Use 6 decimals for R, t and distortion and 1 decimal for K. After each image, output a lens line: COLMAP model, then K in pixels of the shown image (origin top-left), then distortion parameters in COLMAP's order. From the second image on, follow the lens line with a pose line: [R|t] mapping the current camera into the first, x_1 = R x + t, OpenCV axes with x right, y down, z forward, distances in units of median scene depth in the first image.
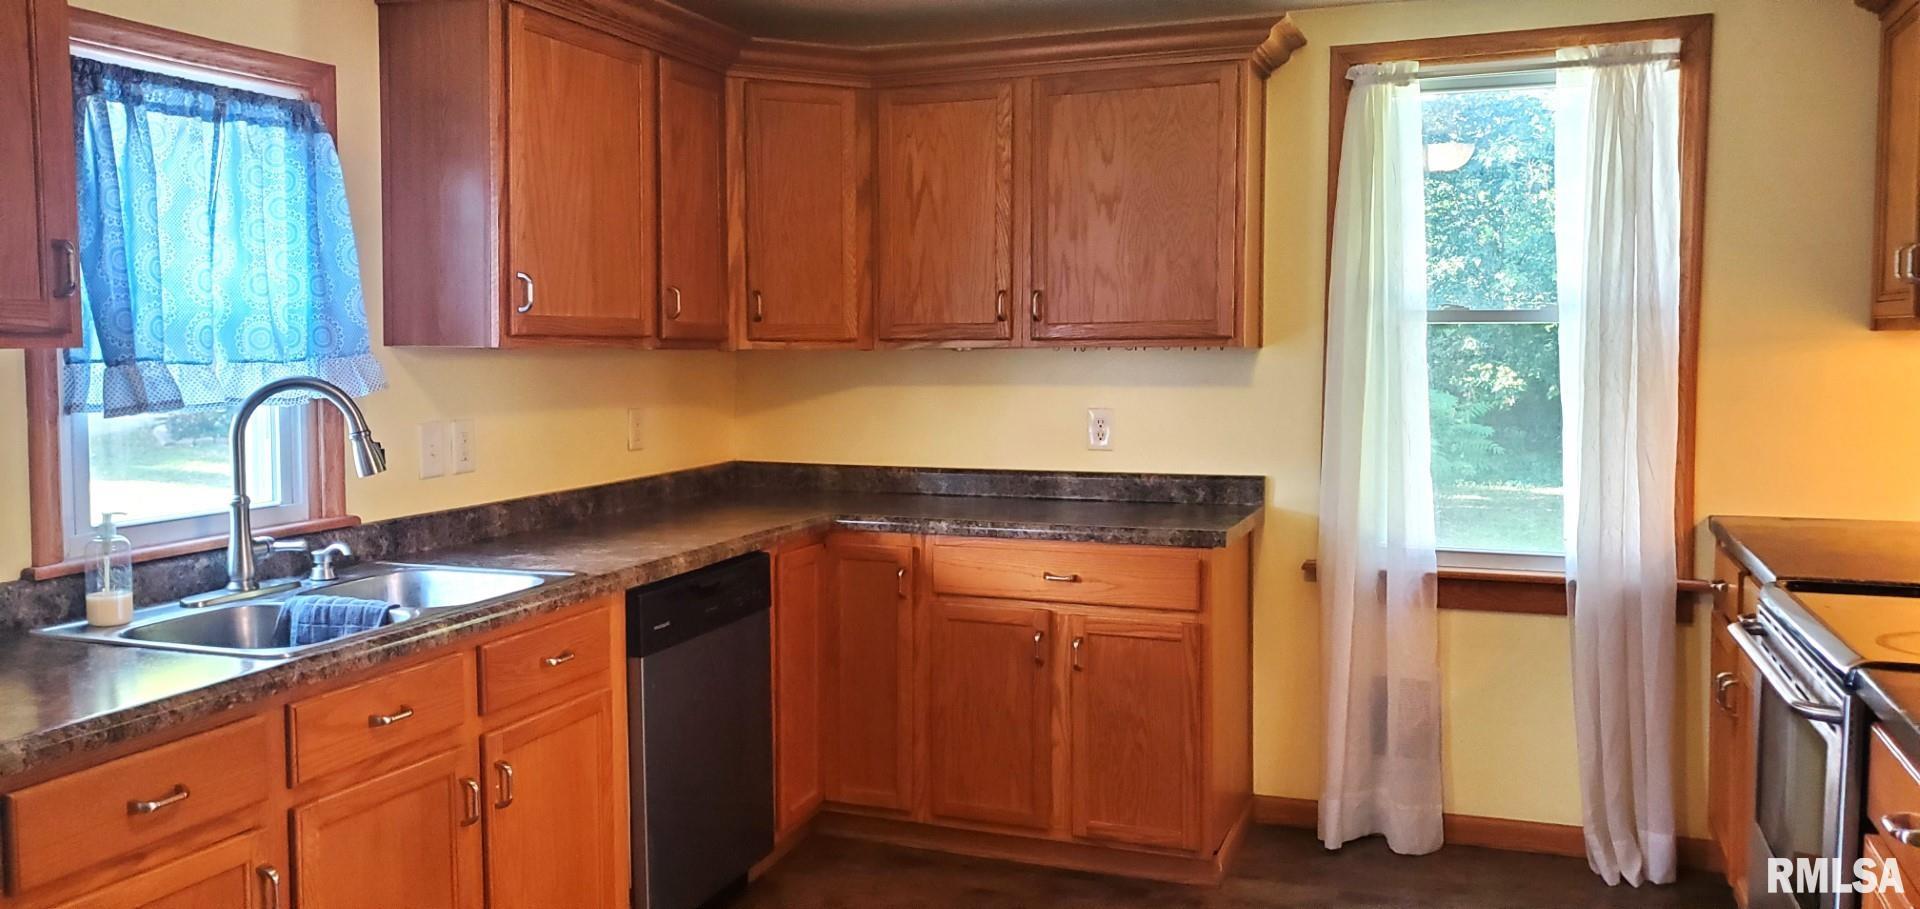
lens RADIAL K [[1483.9, 0, 949.3], [0, 1483.9, 432.9], [0, 0, 1]] dist [0.076196, -0.067057]
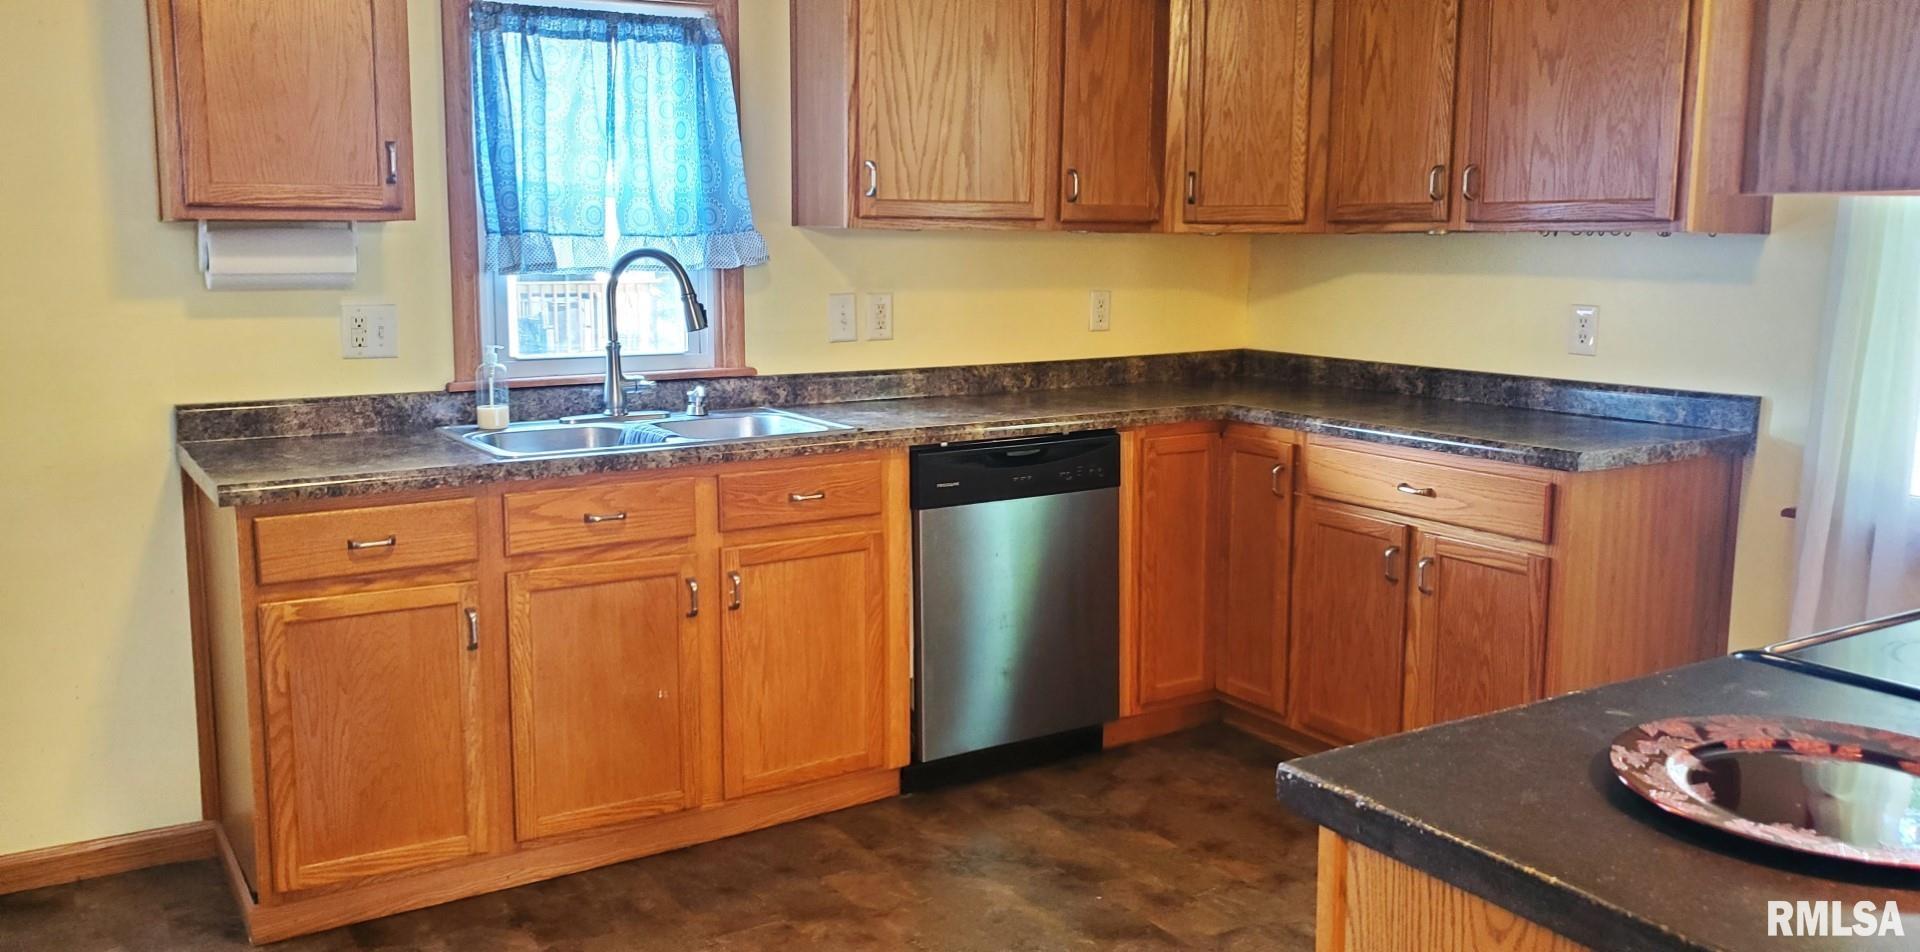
lens RADIAL K [[1571.0, 0, 997.3], [0, 1571.0, 458.5], [0, 0, 1]] dist [0.055421, -0.070804]
pose [[0.807037, 0.092216, -0.583256, 0.438254], [-0.043947, 0.994371, 0.096406, -0.001881], [0.588864, -0.052171, 0.806547, 0.085260]]
